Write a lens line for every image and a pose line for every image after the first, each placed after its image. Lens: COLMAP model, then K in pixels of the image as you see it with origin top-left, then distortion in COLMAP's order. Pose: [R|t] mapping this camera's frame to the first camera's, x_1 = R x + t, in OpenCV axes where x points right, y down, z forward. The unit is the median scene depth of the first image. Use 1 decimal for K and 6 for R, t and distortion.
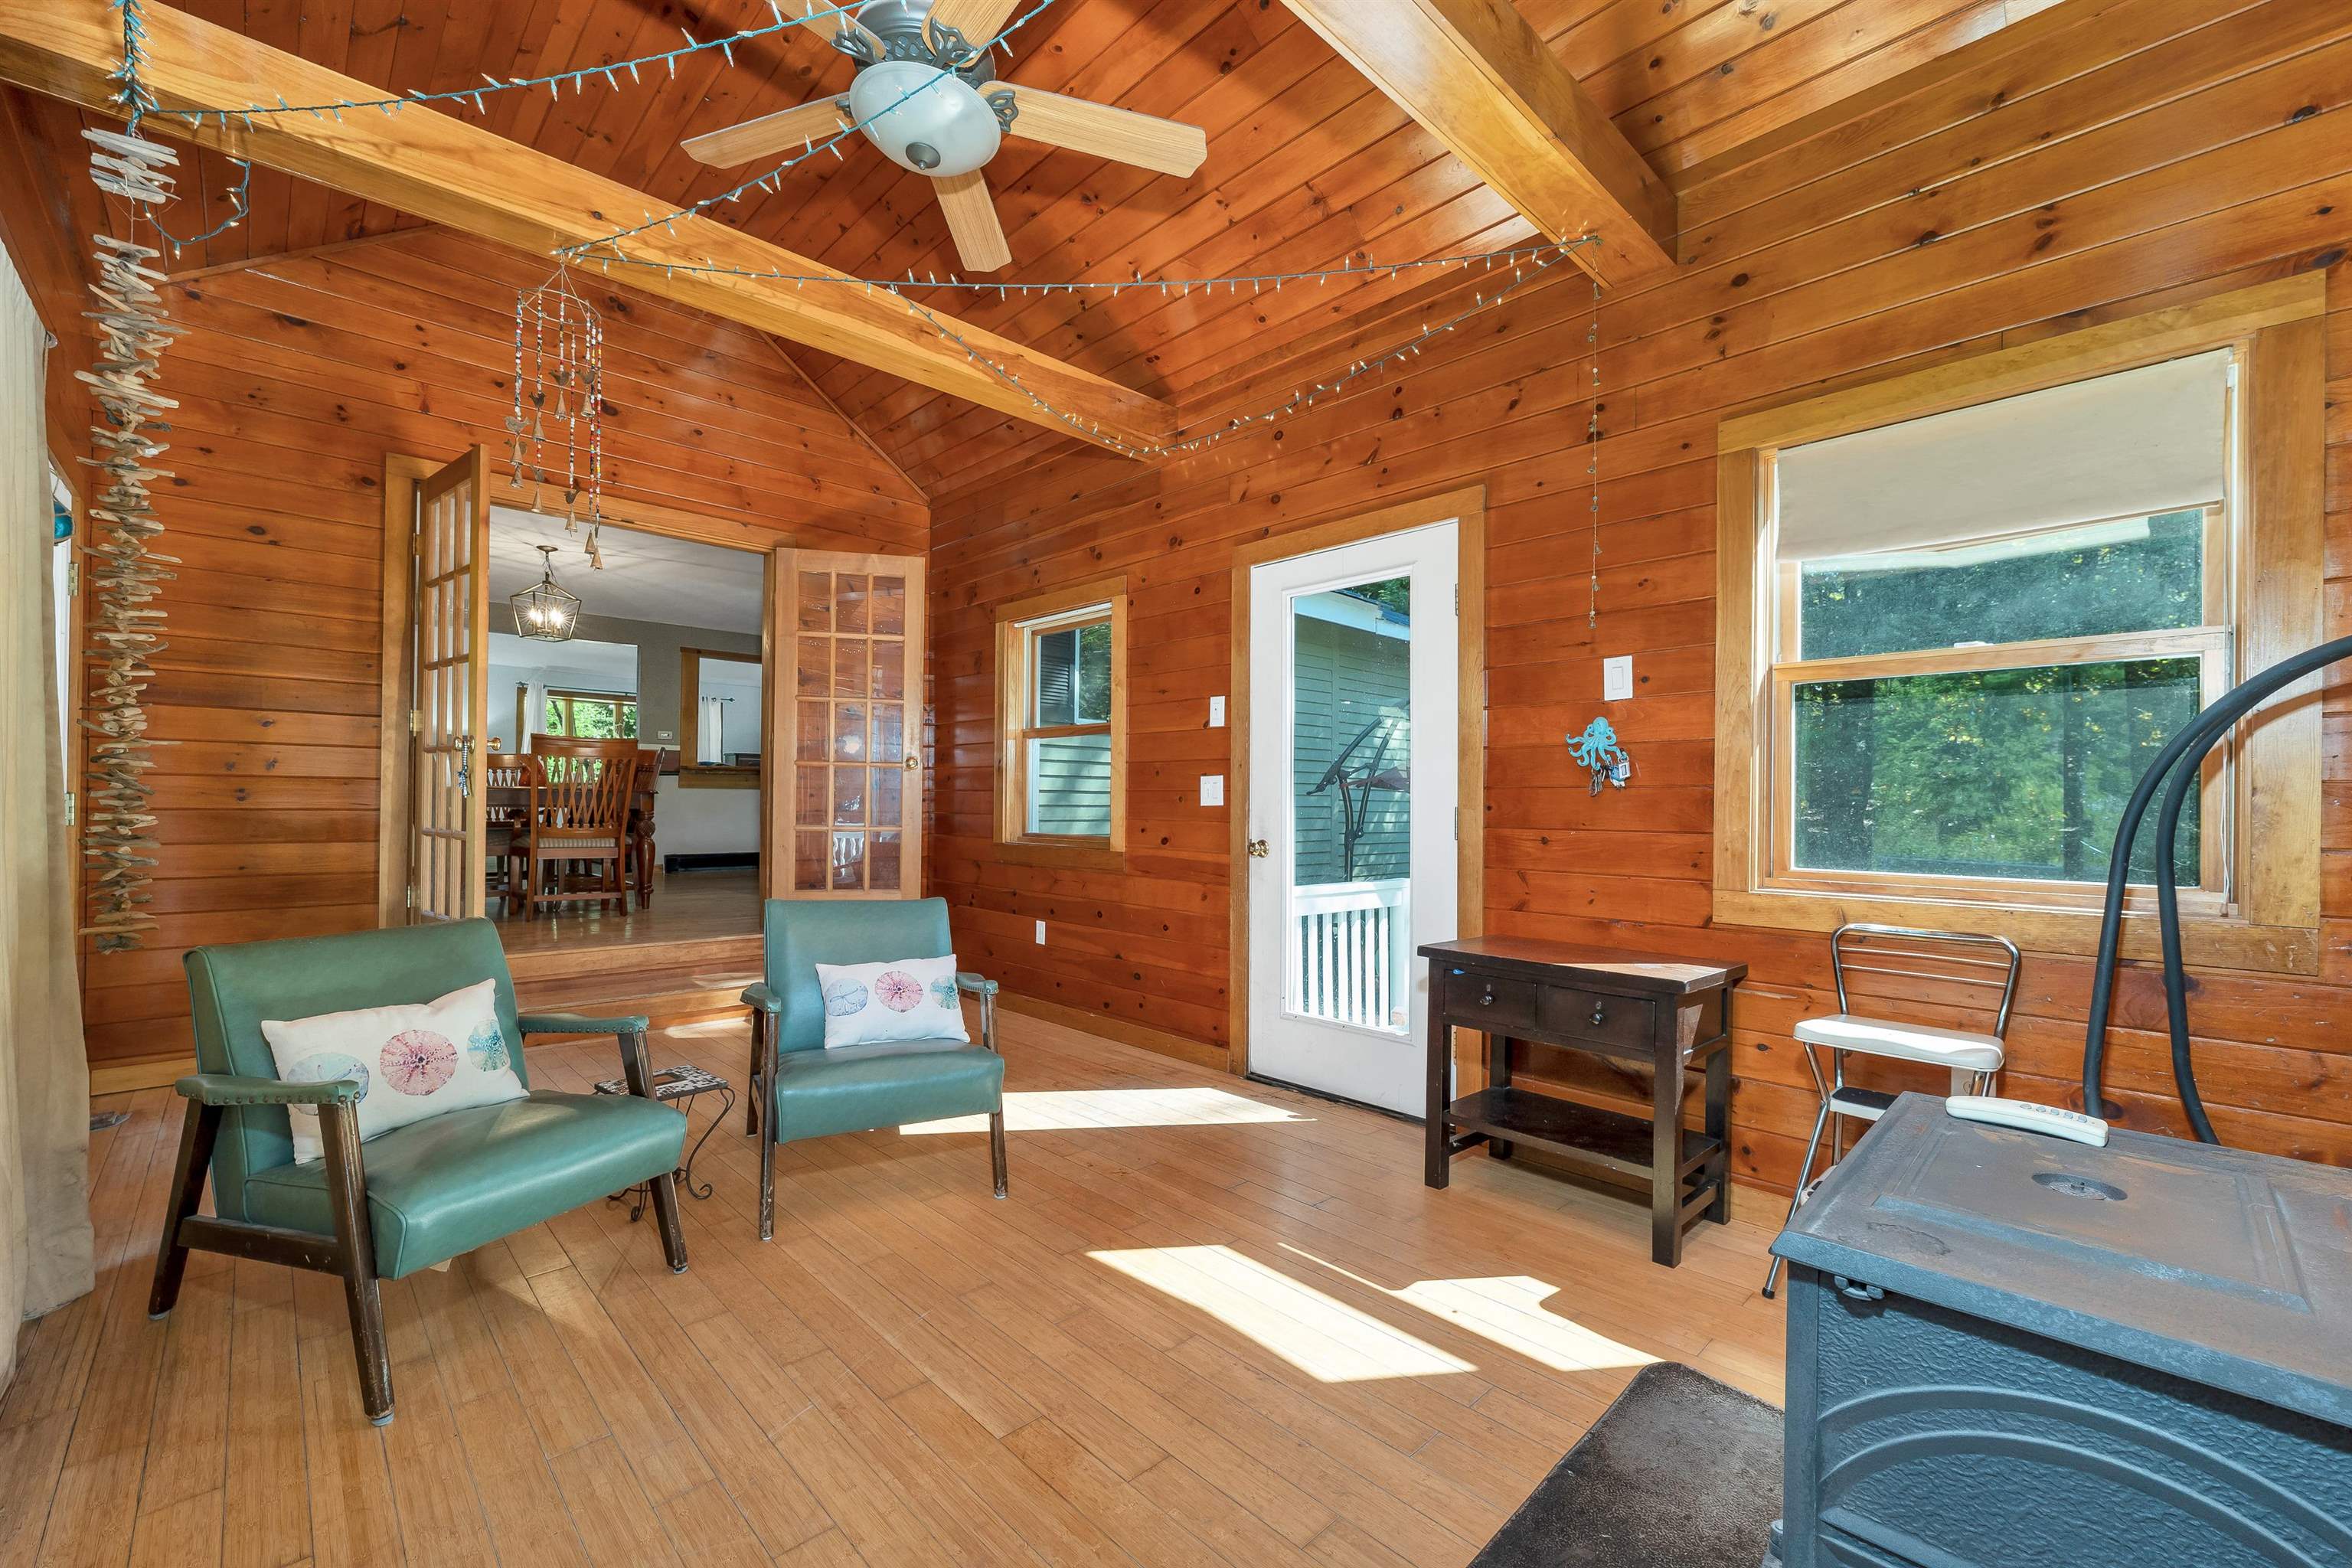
lens RADIAL K [[972.3, 0, 1165.3], [0, 972.3, 797.4], [0, 0, 1]] dist [-0.003507, -0.000433]
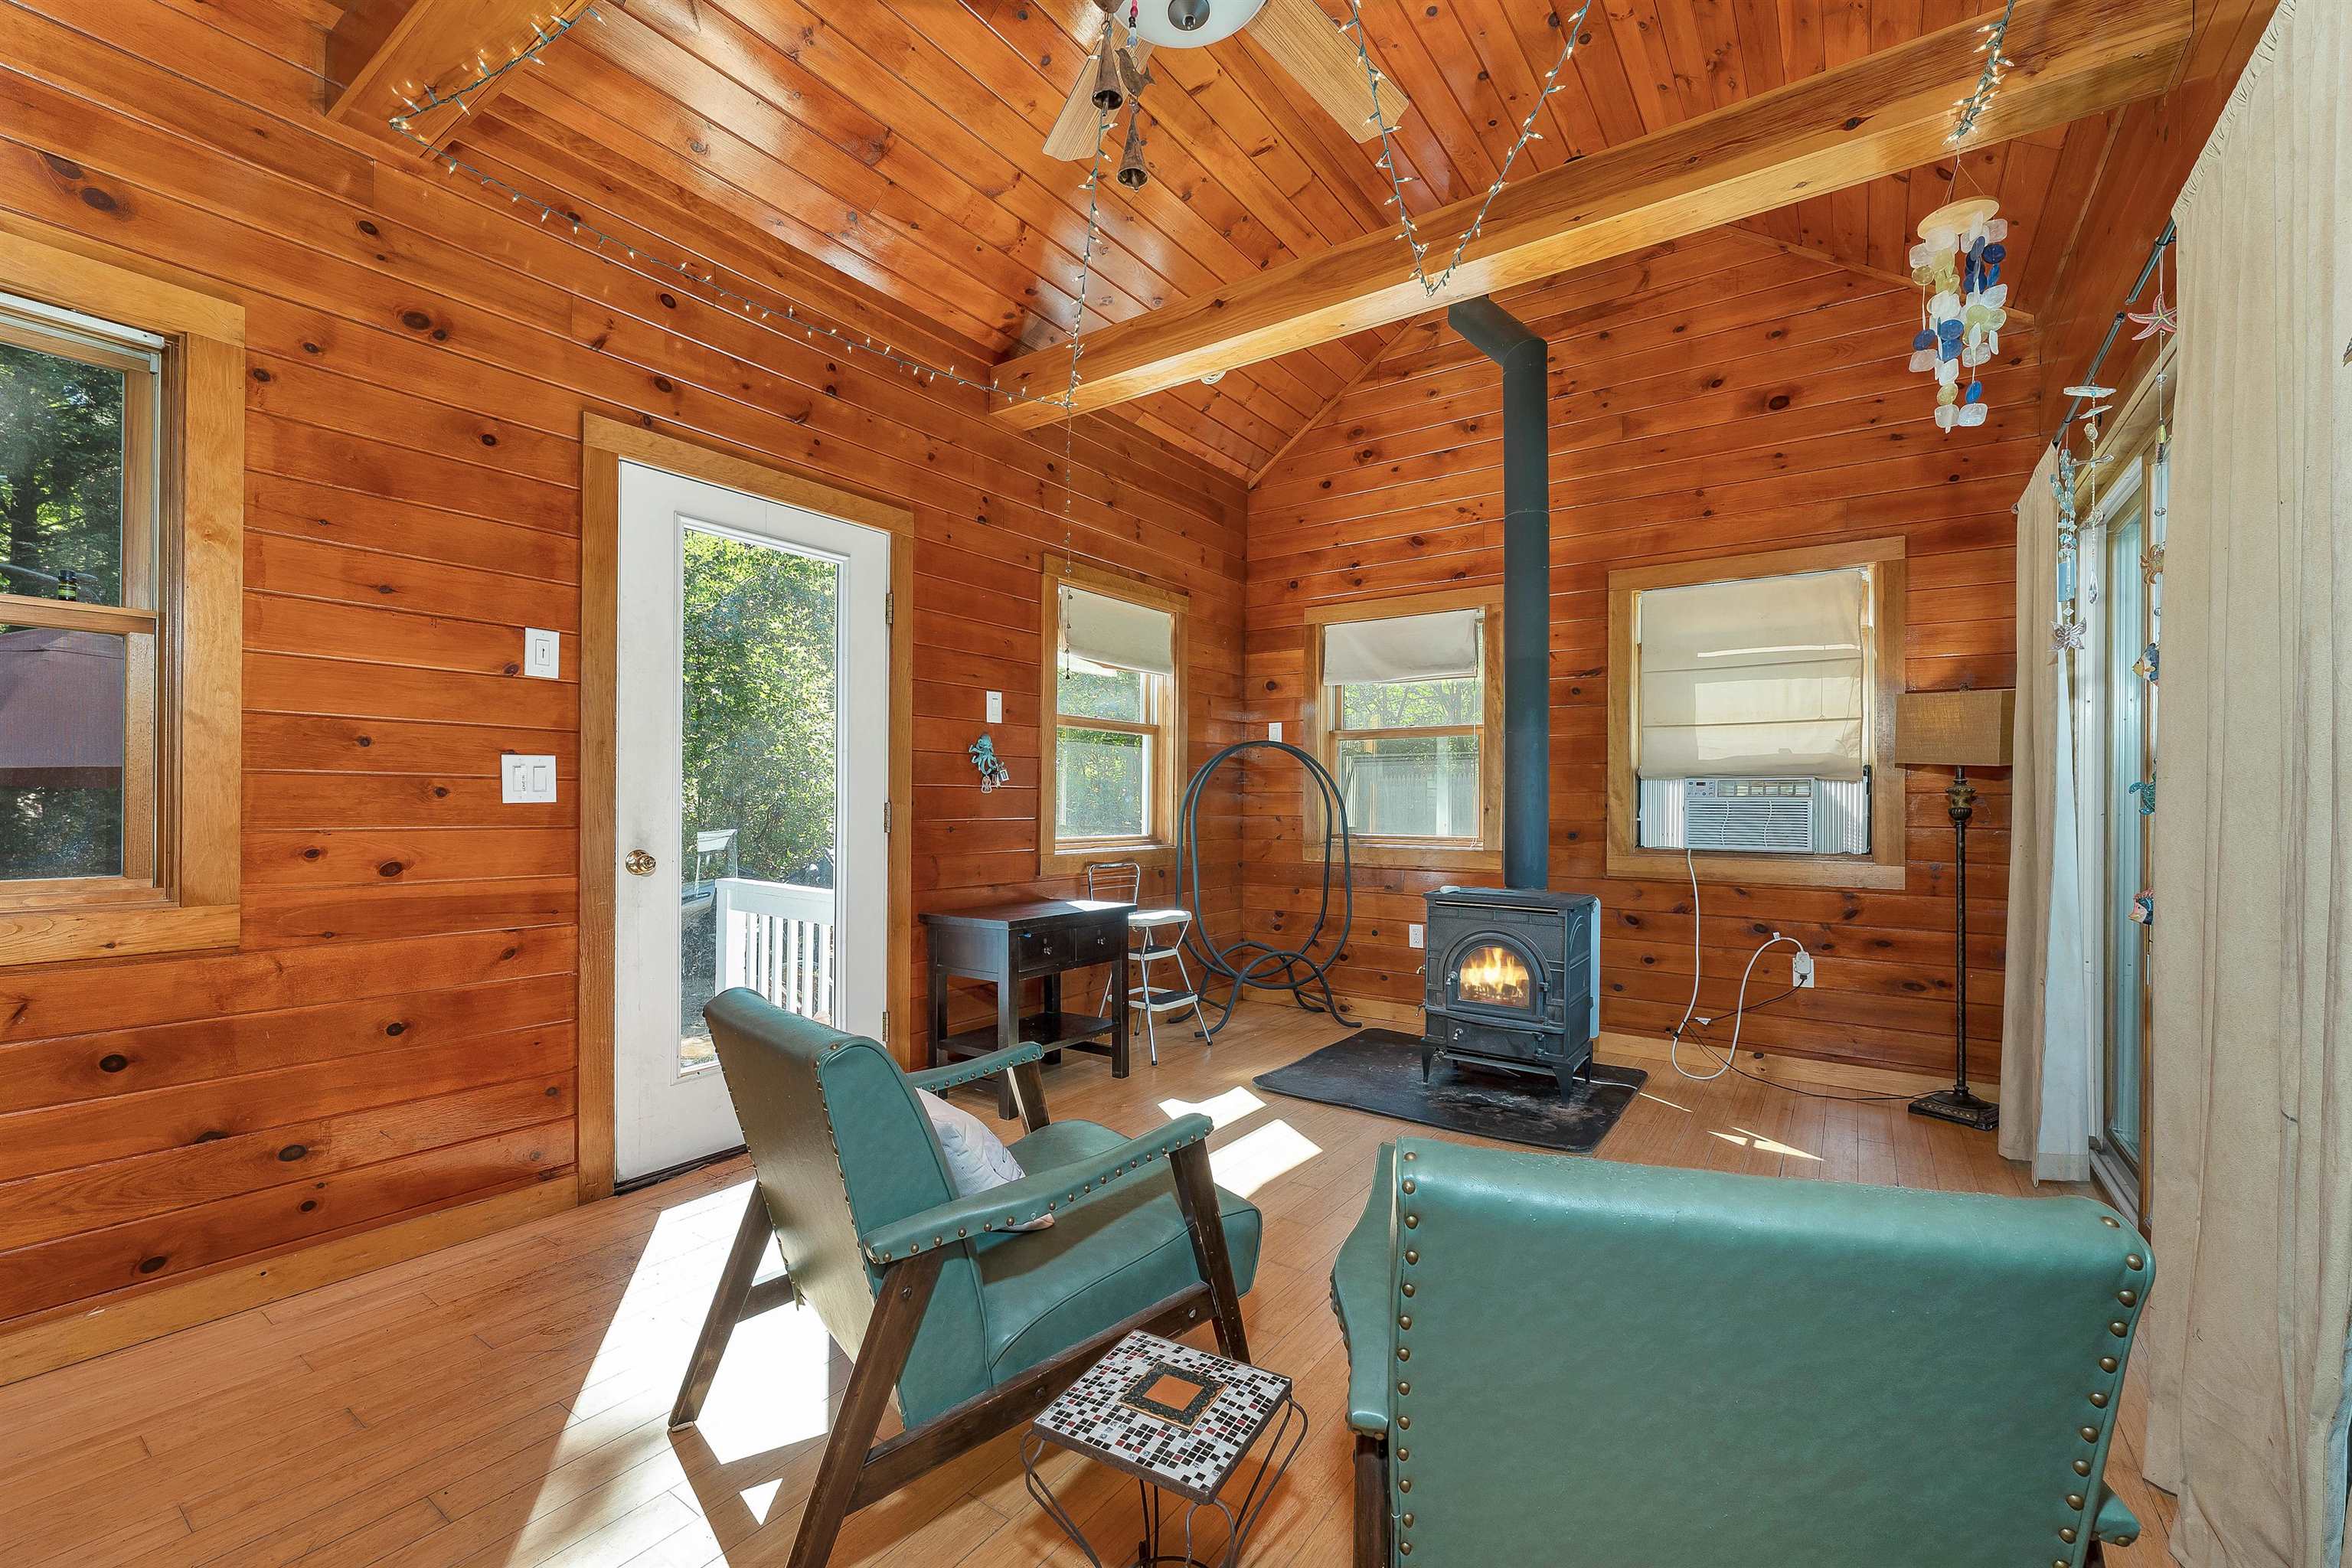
lens RADIAL K [[972.3, 0, 1169.5], [0, 972.3, 797.1], [0, 0, 1]] dist [-0.003507, -0.000433]
pose [[-0.200416, -0.006759, 0.979687, -0.769923], [-0.016928, 0.999851, 0.003435, -0.004936], [-0.979565, -0.015895, -0.200501, 0.865176]]
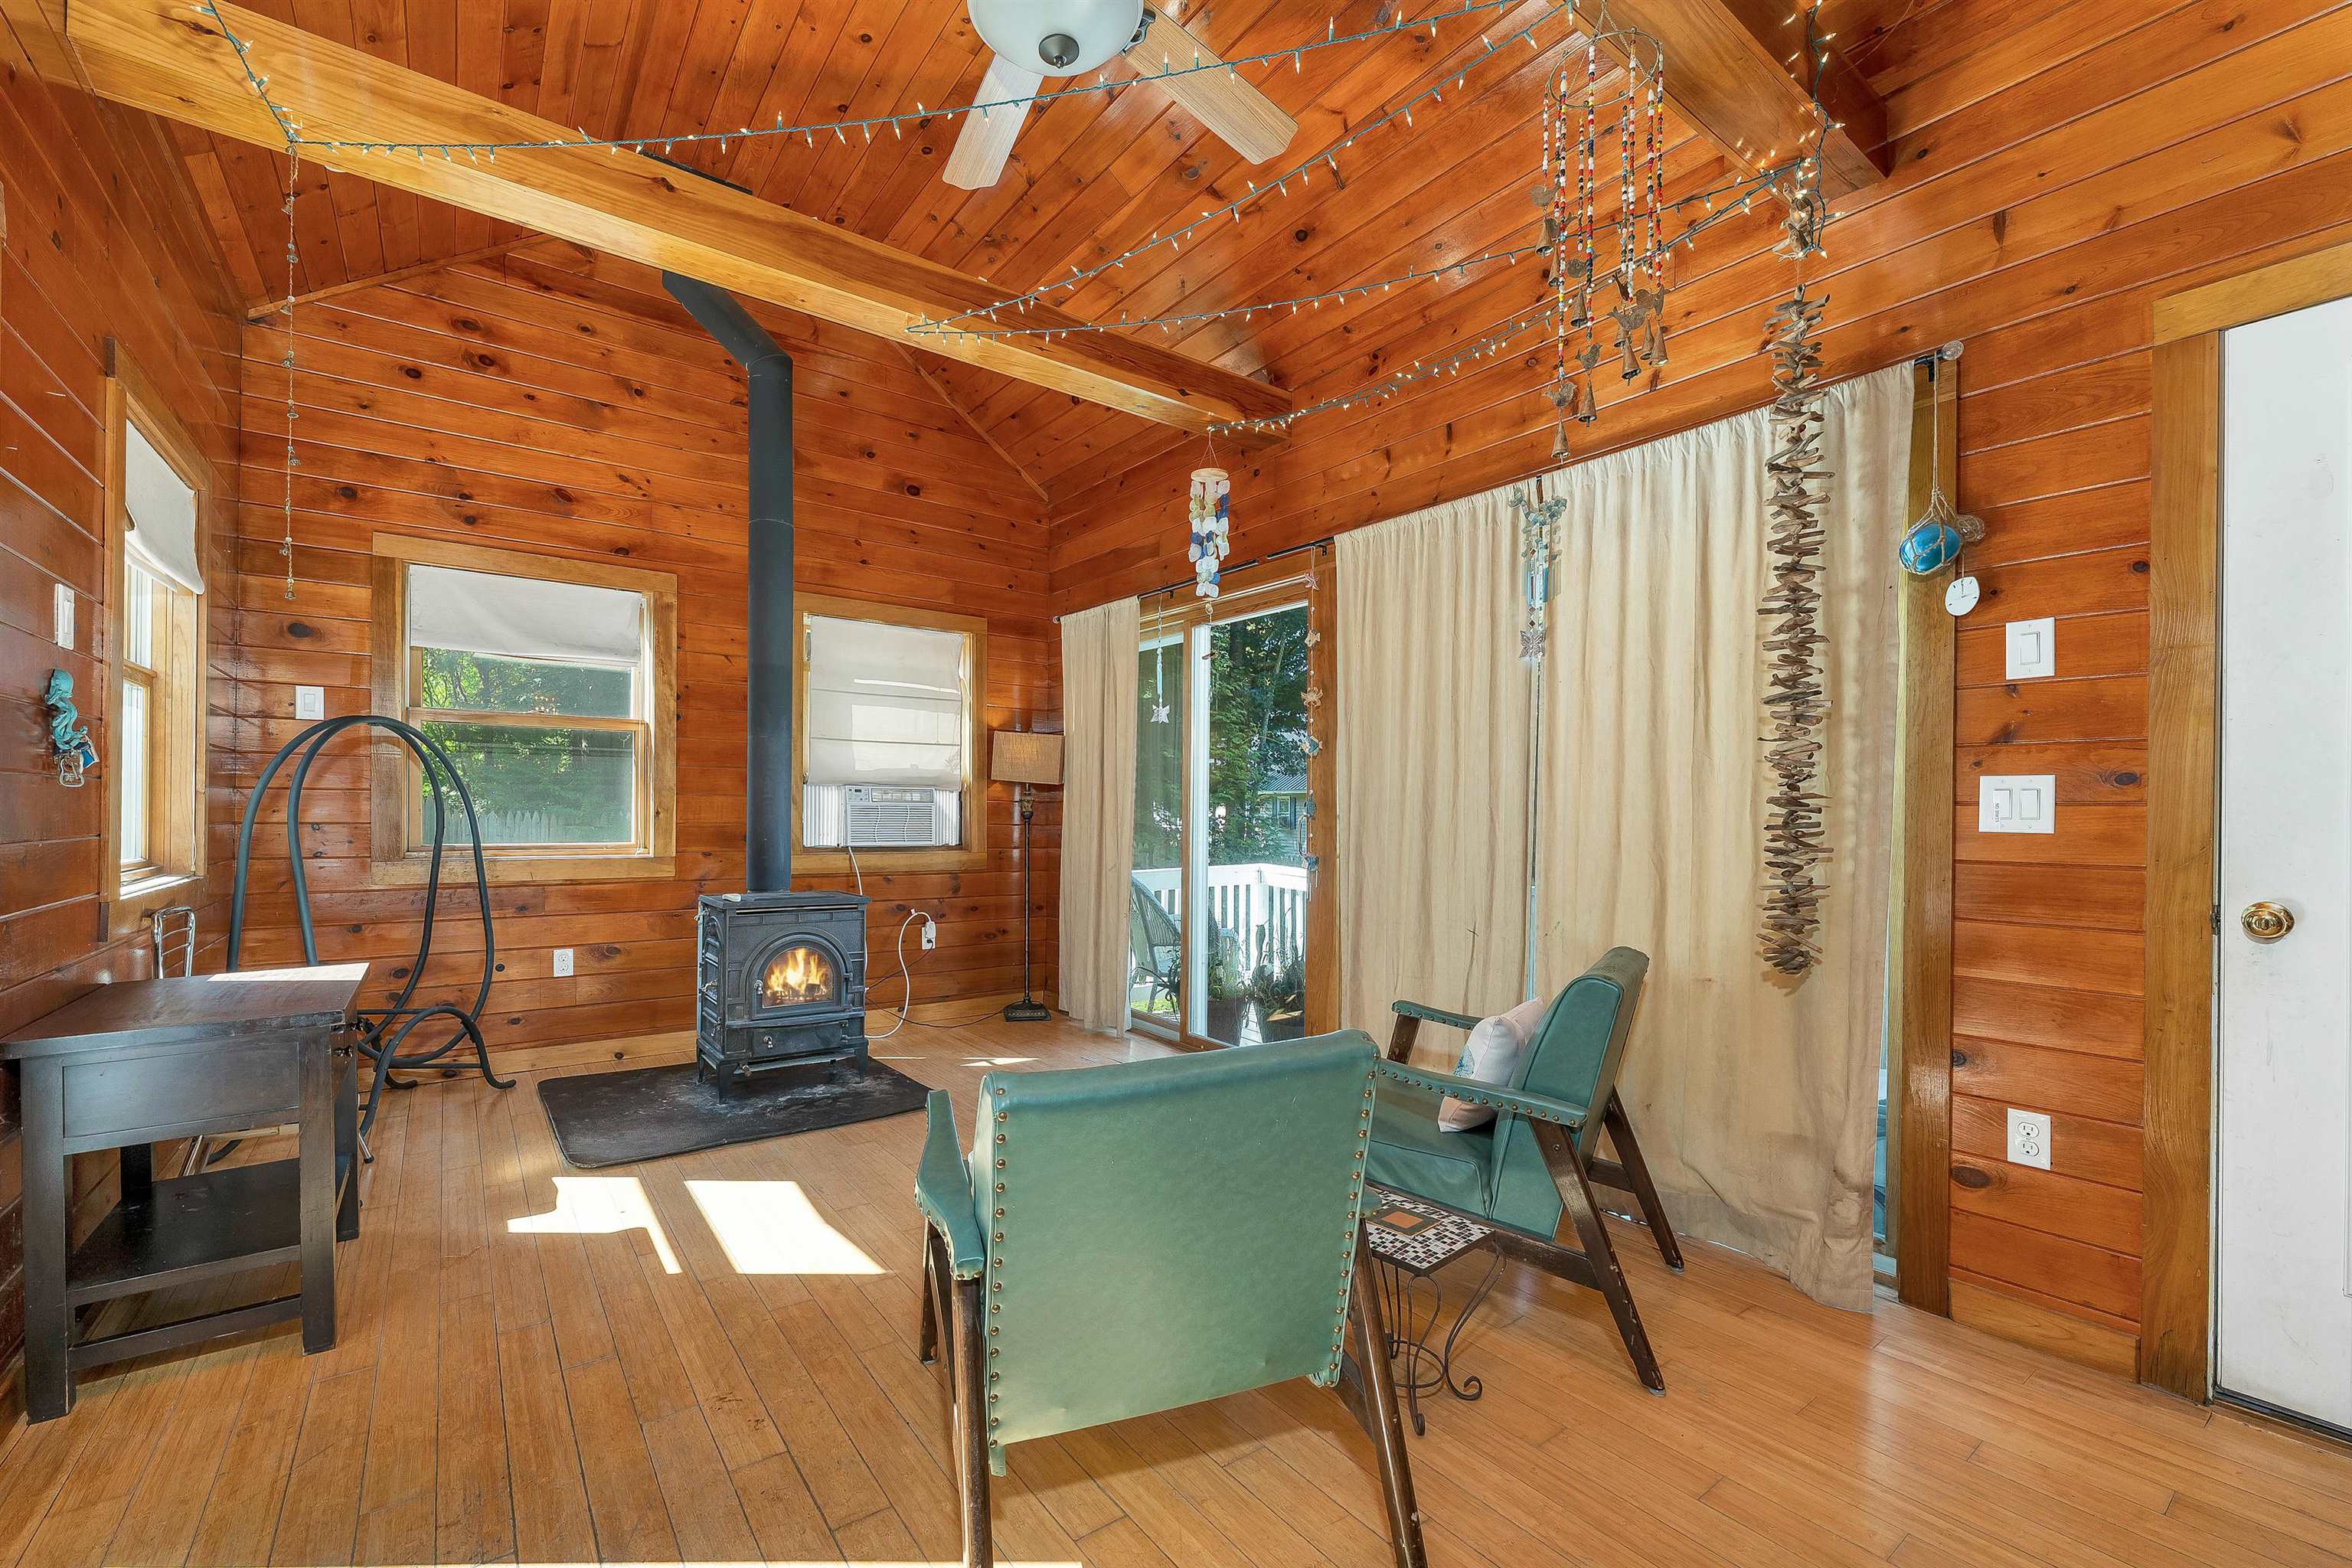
lens RADIAL K [[972.3, 0, 1183.9], [0, 972.3, 806.3], [0, 0, 1]] dist [-0.003507, -0.000433]
pose [[-0.994964, -0.020670, 0.098073, -0.328198], [-0.021996, 0.999680, -0.012457, 0.001619], [-0.097785, -0.014551, -0.995101, 1.350199]]
